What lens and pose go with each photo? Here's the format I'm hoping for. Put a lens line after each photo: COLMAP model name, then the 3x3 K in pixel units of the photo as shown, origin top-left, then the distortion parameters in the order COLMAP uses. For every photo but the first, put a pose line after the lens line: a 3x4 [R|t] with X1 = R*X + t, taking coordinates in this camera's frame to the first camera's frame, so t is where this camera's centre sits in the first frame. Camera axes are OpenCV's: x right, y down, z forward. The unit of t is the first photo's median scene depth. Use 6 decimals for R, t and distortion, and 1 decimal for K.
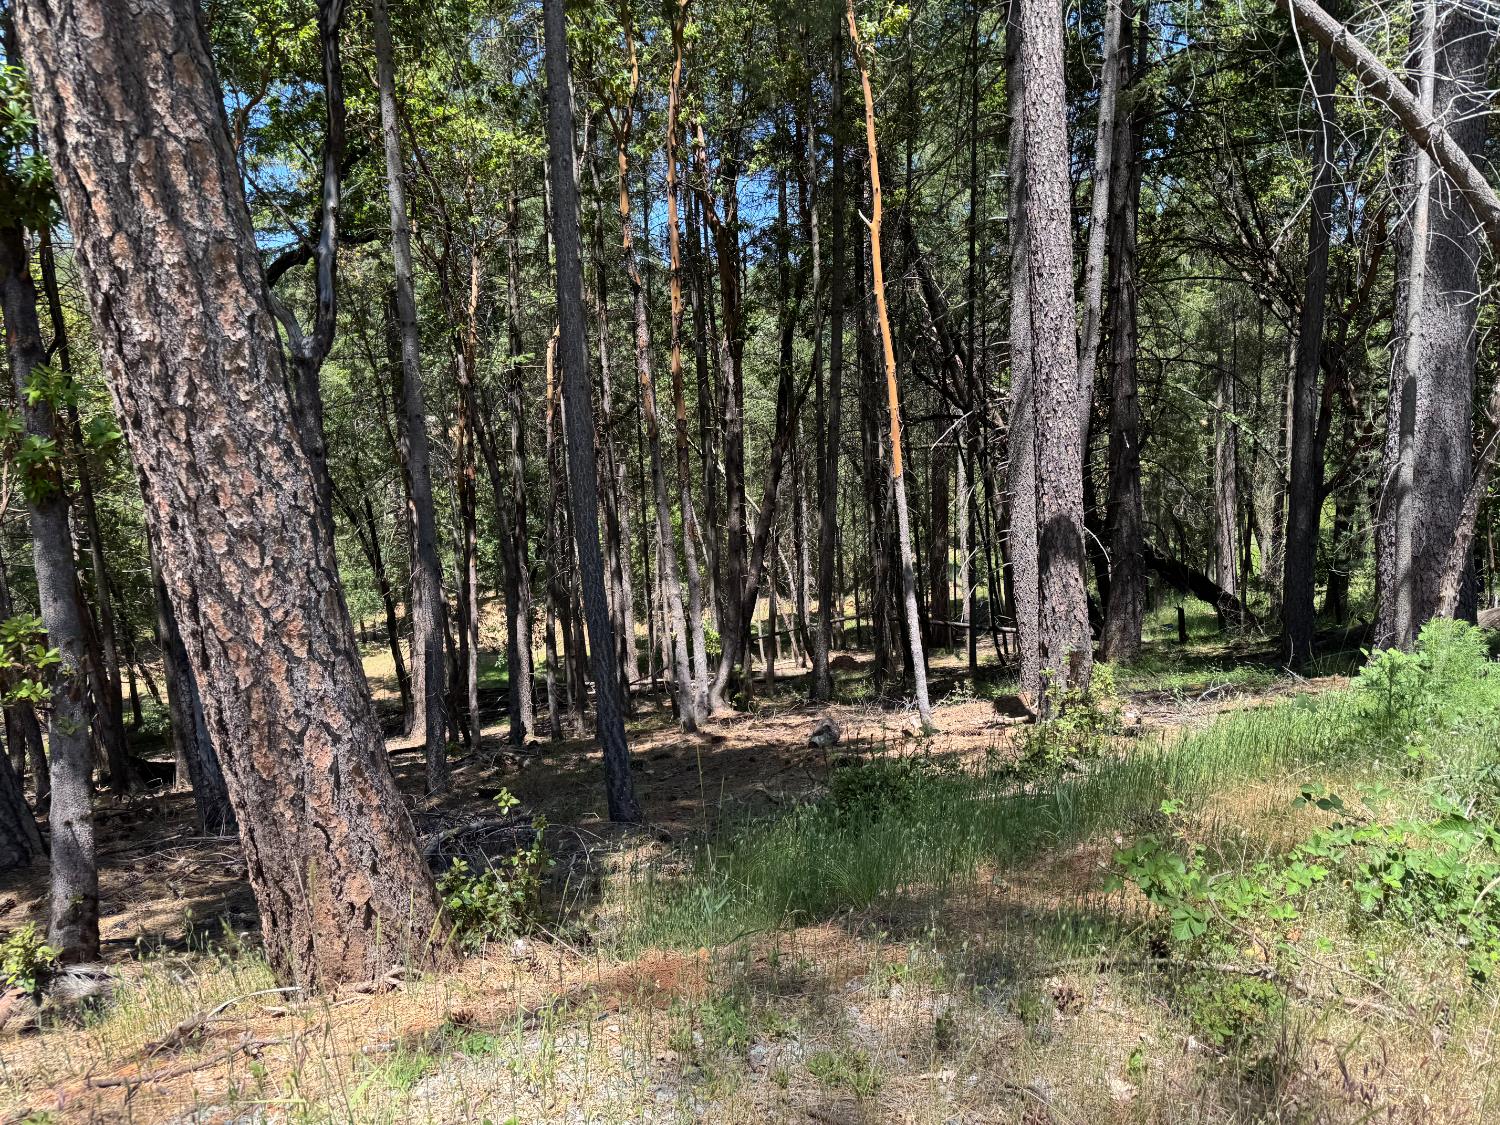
lens RADIAL K [[1046.9, 0, 711.0], [0, 1046.9, 567.5], [0, 0, 1]] dist [0.077699, 0.002265]
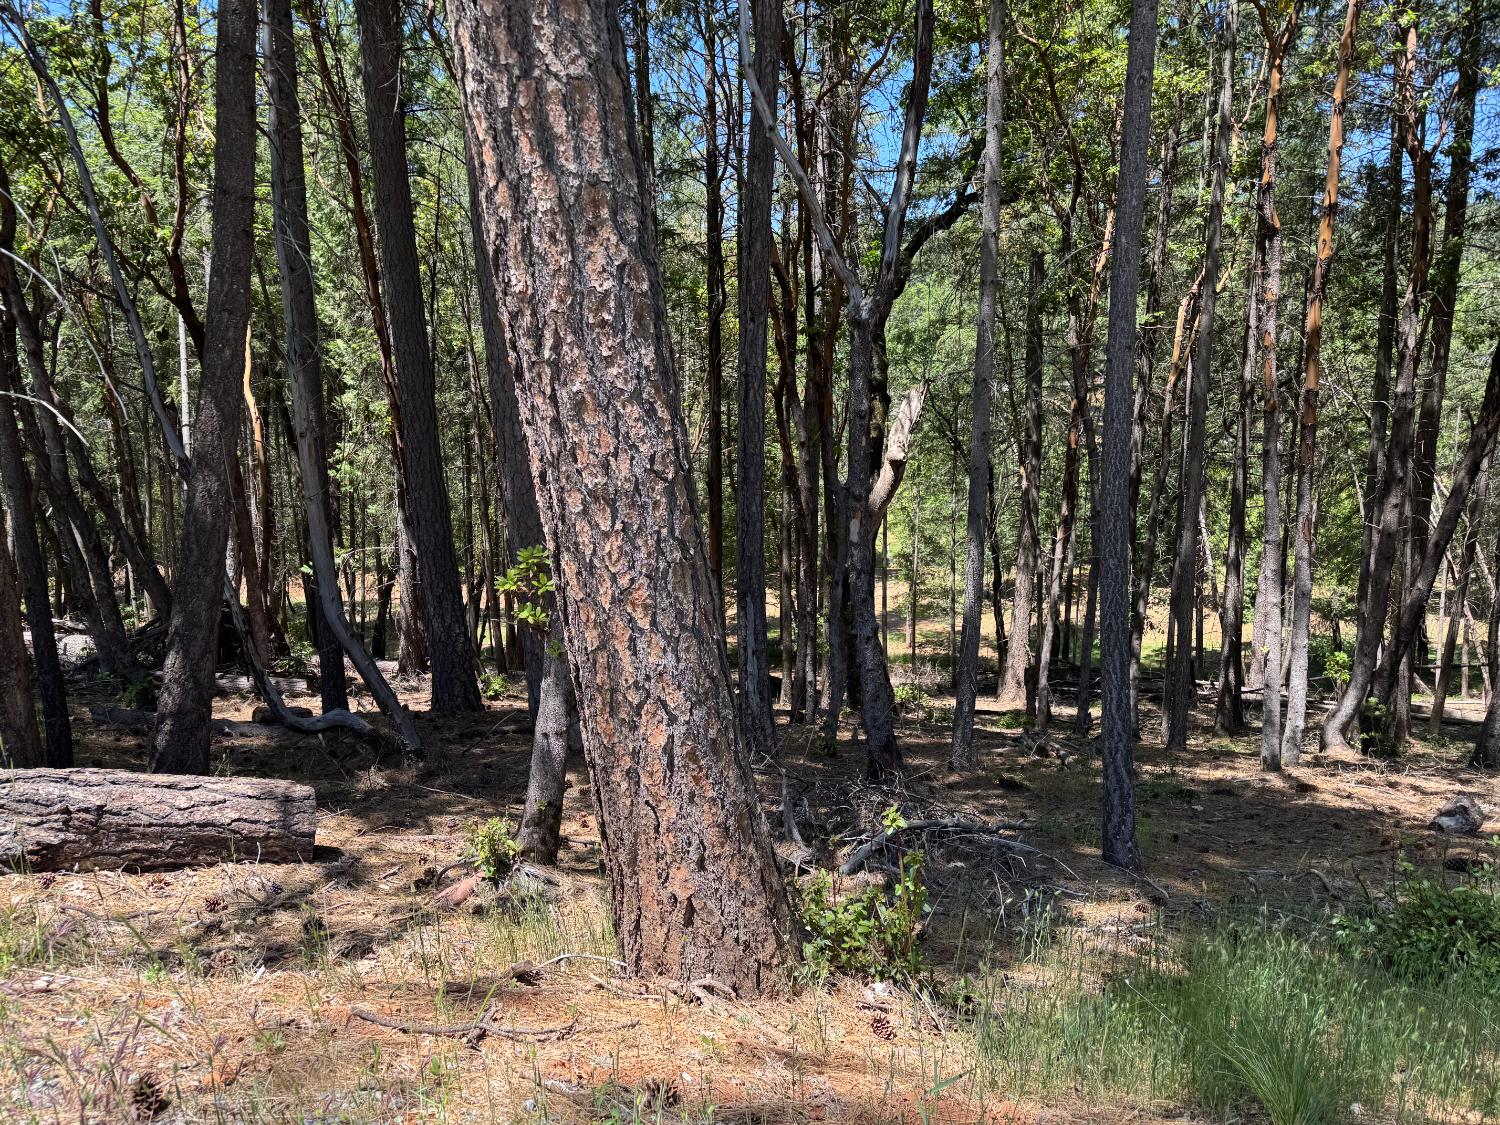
lens RADIAL K [[1039.2, 0, 756.3], [0, 1039.2, 564.5], [0, 0, 1]] dist [0.214343, -0.306692]
pose [[0.852208, 0.127177, -0.507511, 0.174750], [-0.111955, 0.991866, 0.060558, -0.041707], [0.511085, 0.005210, 0.859515, 0.248500]]
